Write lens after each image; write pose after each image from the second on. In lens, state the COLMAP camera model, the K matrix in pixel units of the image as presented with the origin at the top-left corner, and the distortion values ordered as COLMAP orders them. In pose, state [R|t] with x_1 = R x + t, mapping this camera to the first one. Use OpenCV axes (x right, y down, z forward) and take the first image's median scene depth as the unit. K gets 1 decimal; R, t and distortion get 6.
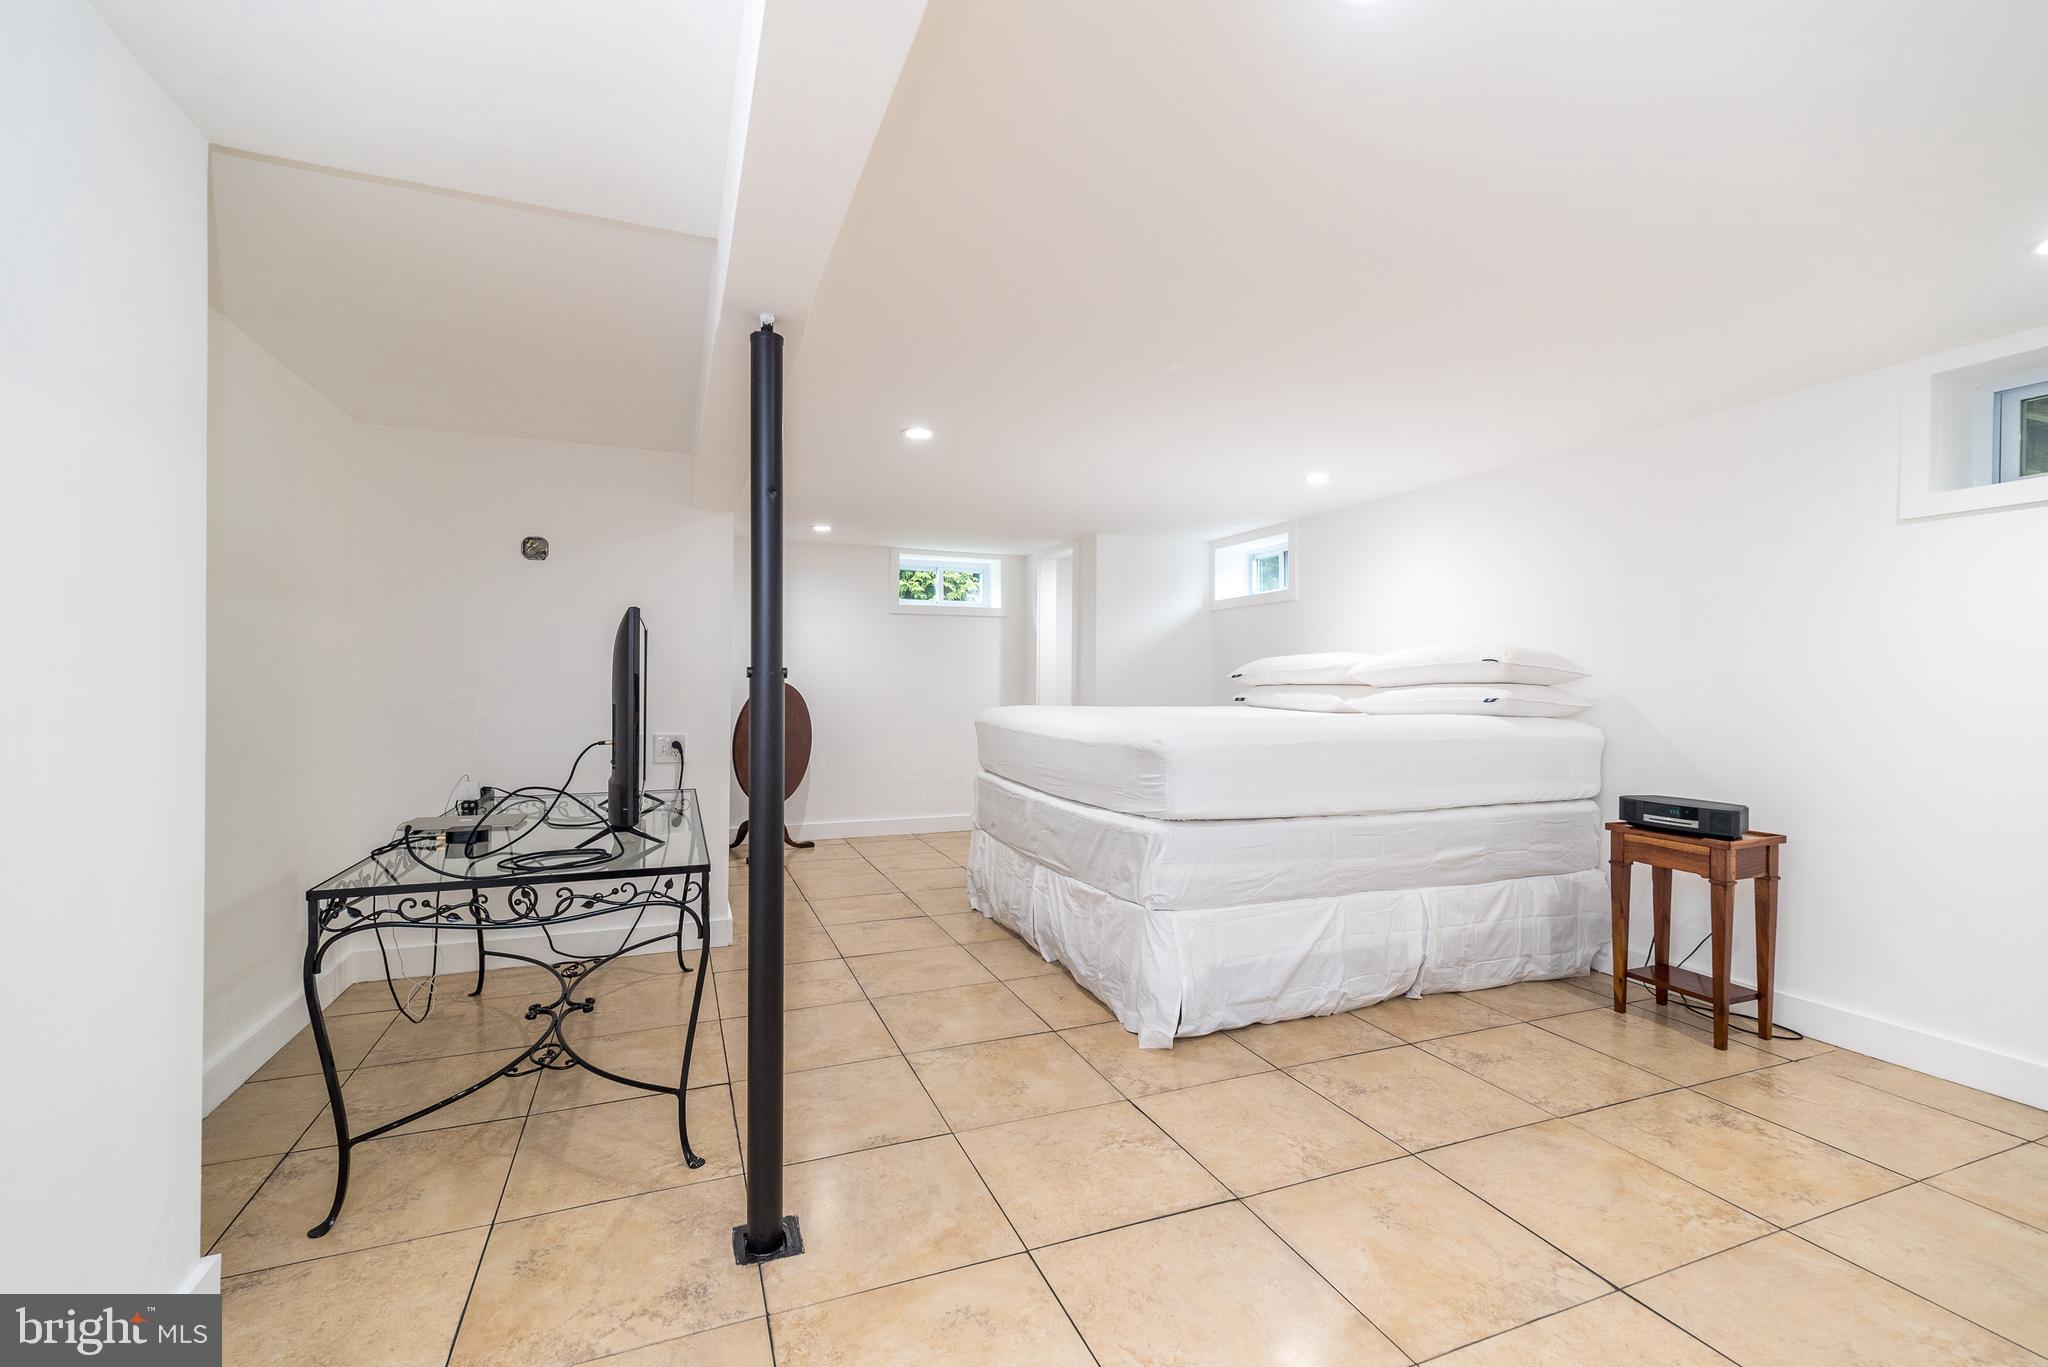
lens RADIAL K [[889.8, 0, 1030.4], [0, 889.8, 689.8], [0, 0, 1]] dist [0.001118, -0.000050]
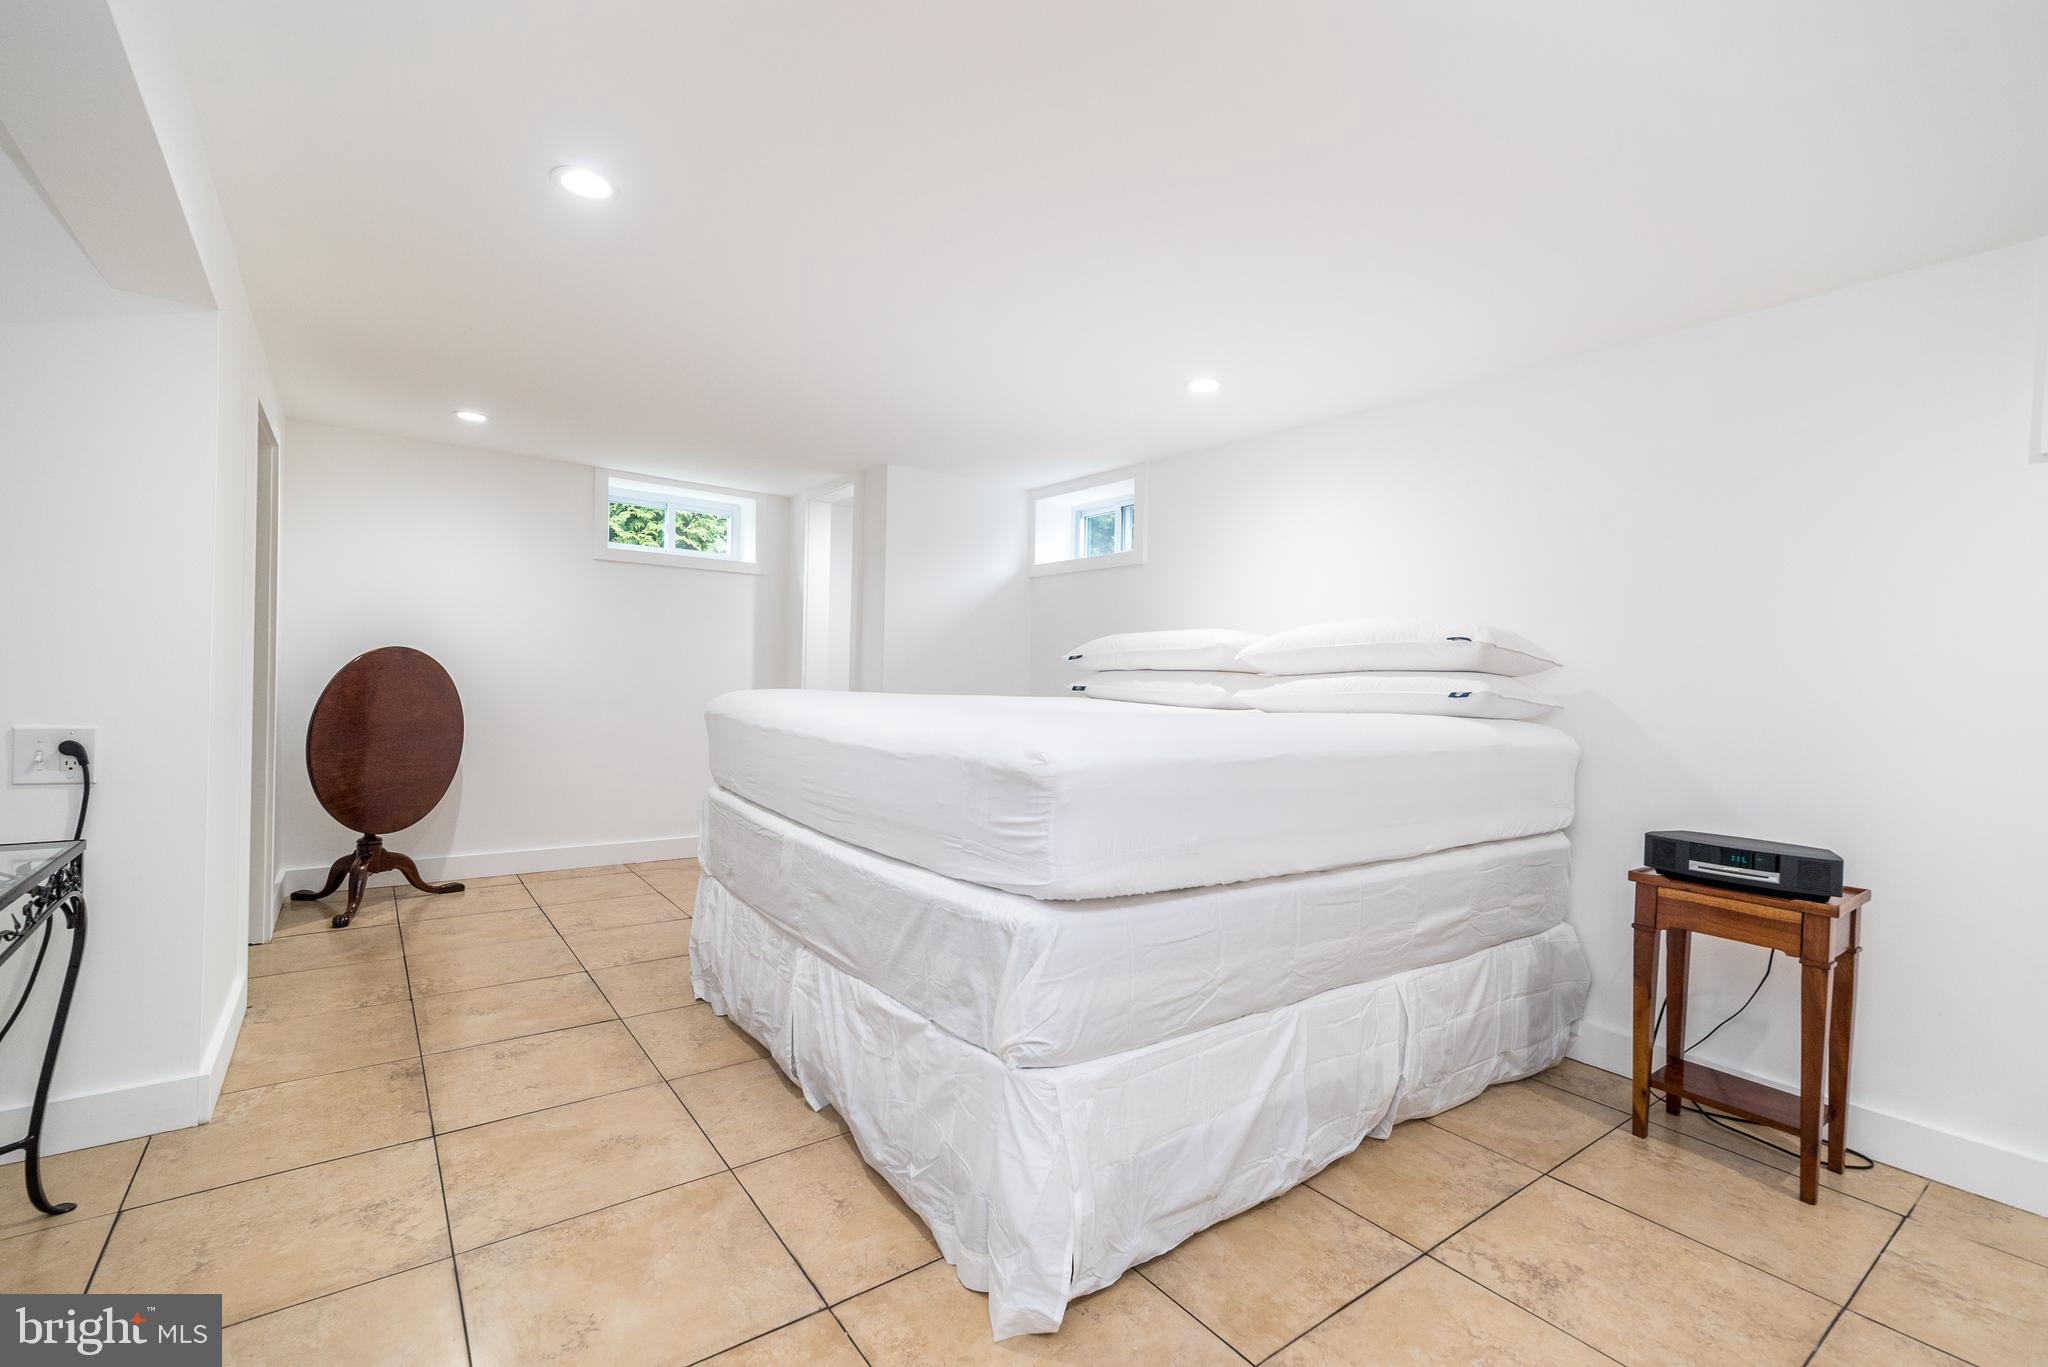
lens RADIAL K [[889.4, 0, 1023.9], [0, 889.4, 715.4], [0, 0, 1]] dist [0.009313, 0.000189]
pose [[0.968073, 0.015116, 0.250211, 0.001290], [-0.024712, 0.999073, 0.035252, 0.013129], [-0.249447, -0.040309, 0.967549, 0.447340]]
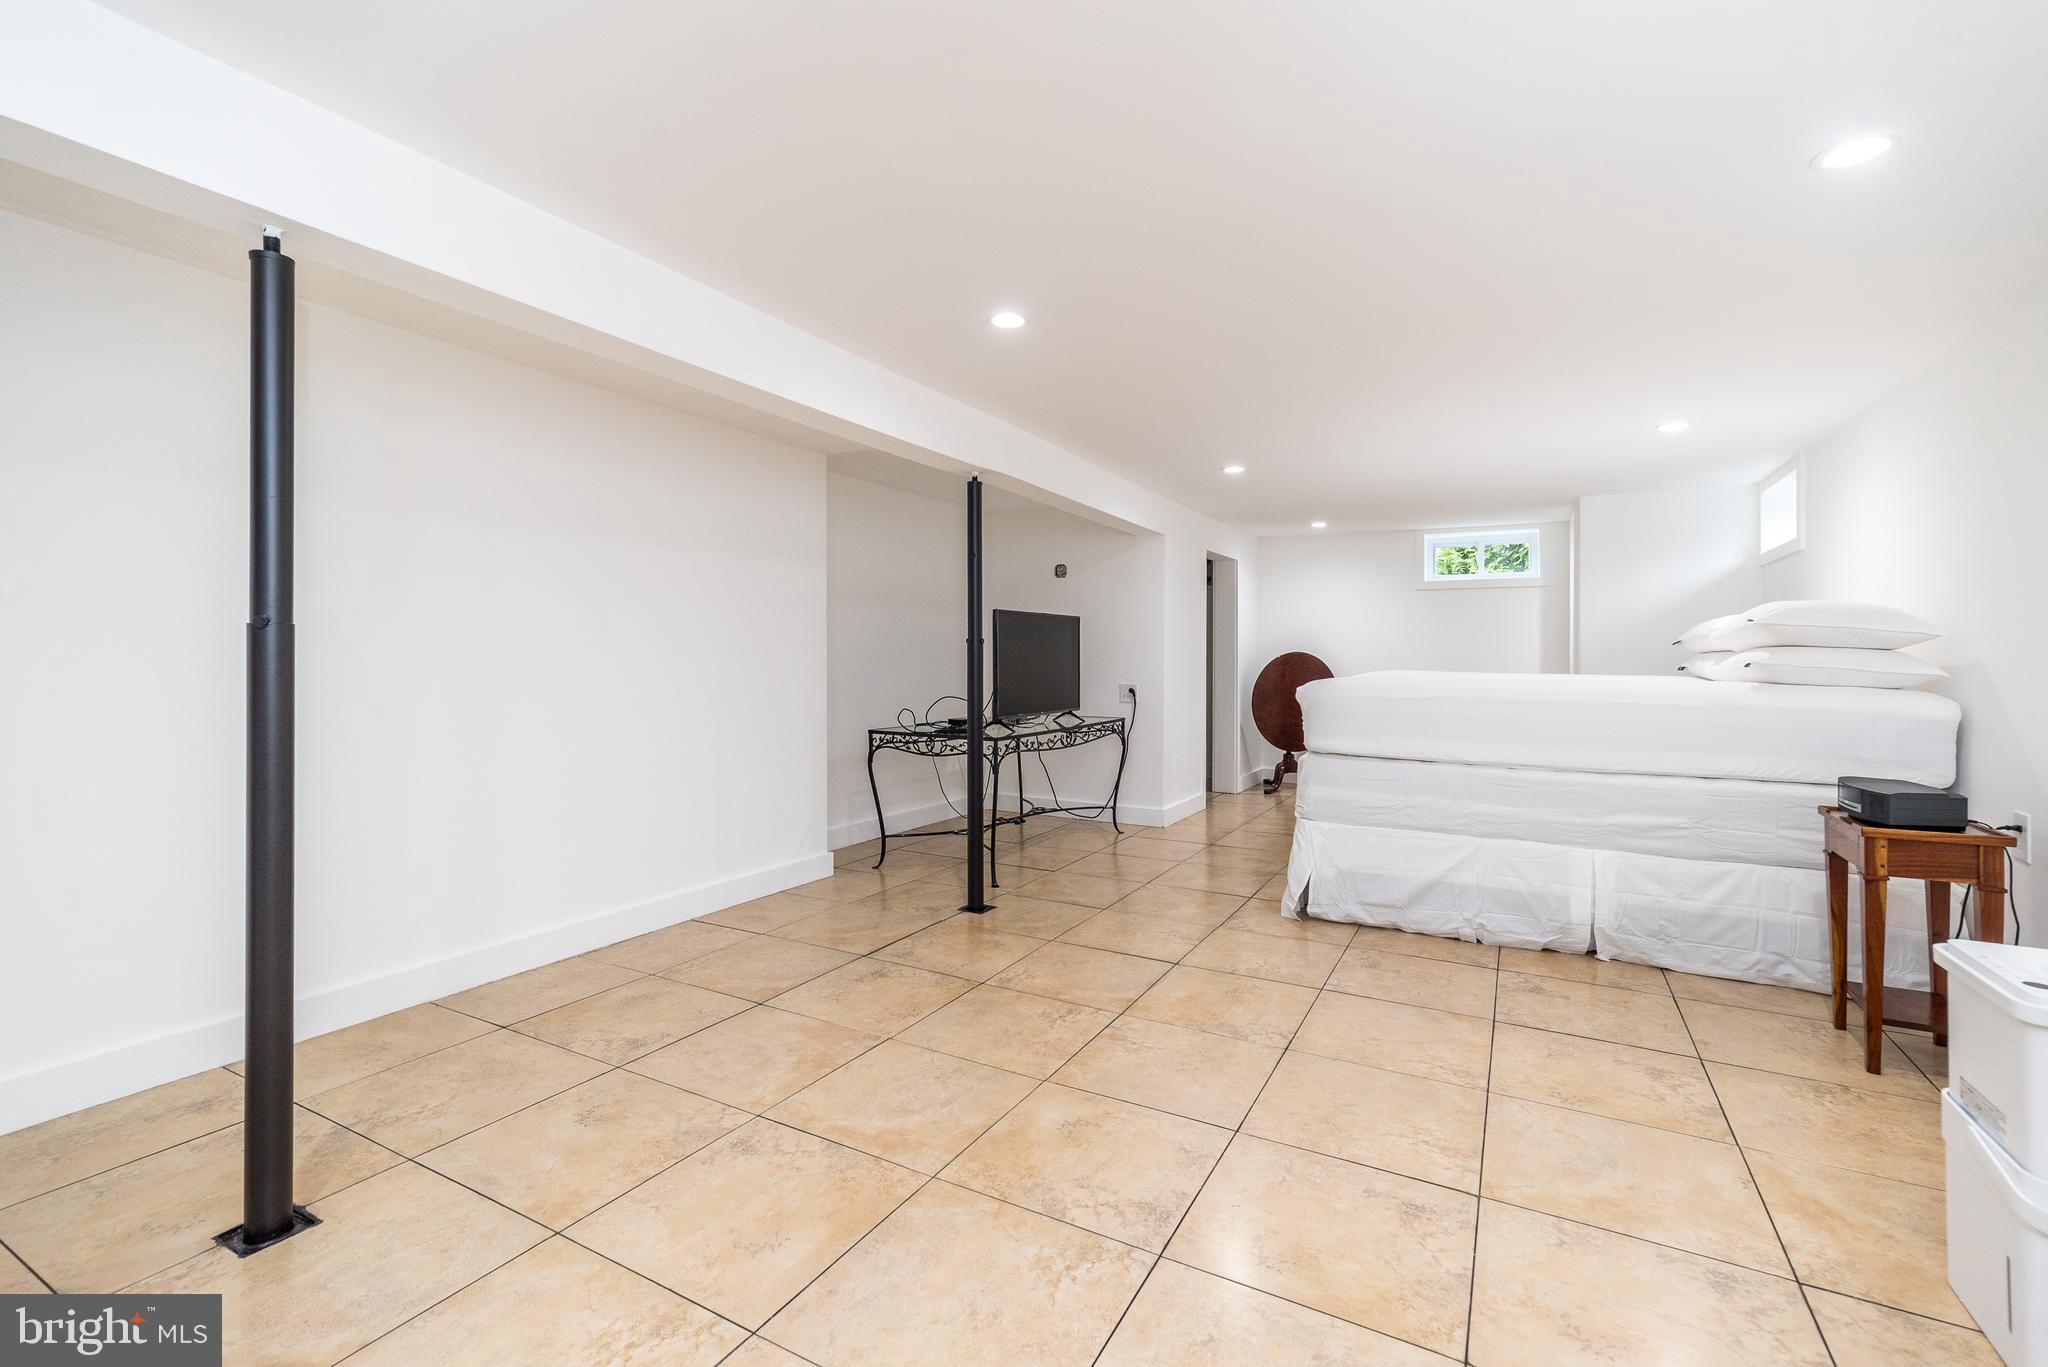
lens RADIAL K [[902.3, 0, 1023.5], [0, 902.3, 688.0], [0, 0, 1]] dist [0.008139, 0.000701]
pose [[0.629769, 0.027392, -0.776299, 0.842799], [-0.009554, 0.999576, 0.027519, 0.018674], [0.776723, -0.009914, 0.629764, -0.155986]]
